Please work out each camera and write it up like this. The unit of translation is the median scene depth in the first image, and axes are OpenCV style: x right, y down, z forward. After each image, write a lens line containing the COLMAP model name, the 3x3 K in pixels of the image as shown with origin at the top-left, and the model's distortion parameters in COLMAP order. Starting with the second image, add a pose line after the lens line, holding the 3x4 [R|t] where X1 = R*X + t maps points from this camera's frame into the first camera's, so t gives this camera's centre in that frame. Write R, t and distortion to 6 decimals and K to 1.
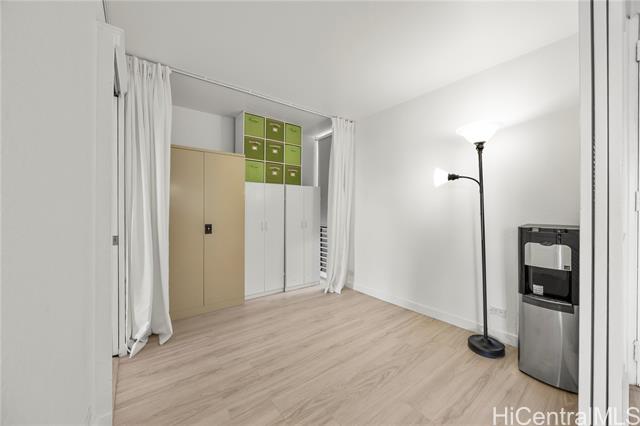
lens RADIAL K [[244.7, 0, 319.3], [0, 244.7, 213.4], [0, 0, 1]] dist [0.000176, -0.000012]
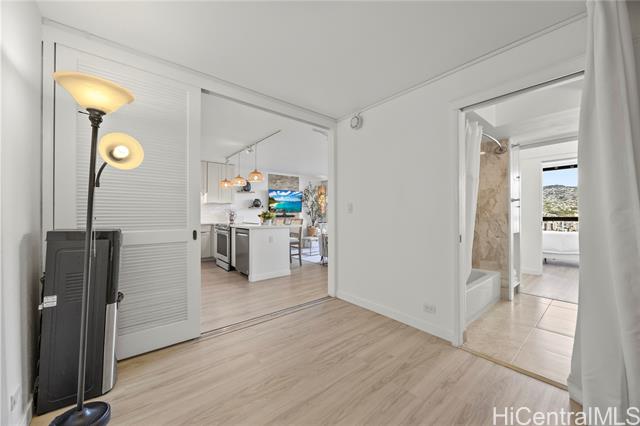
lens RADIAL K [[244.7, 0, 321.5], [0, 244.7, 212.5], [0, 0, 1]] dist [0.000176, -0.000012]
pose [[-0.998467, 0.002871, -0.055283, 0.089605], [0.003351, 0.999957, -0.008590, -0.005755], [0.055256, -0.008762, -0.998434, 1.918019]]
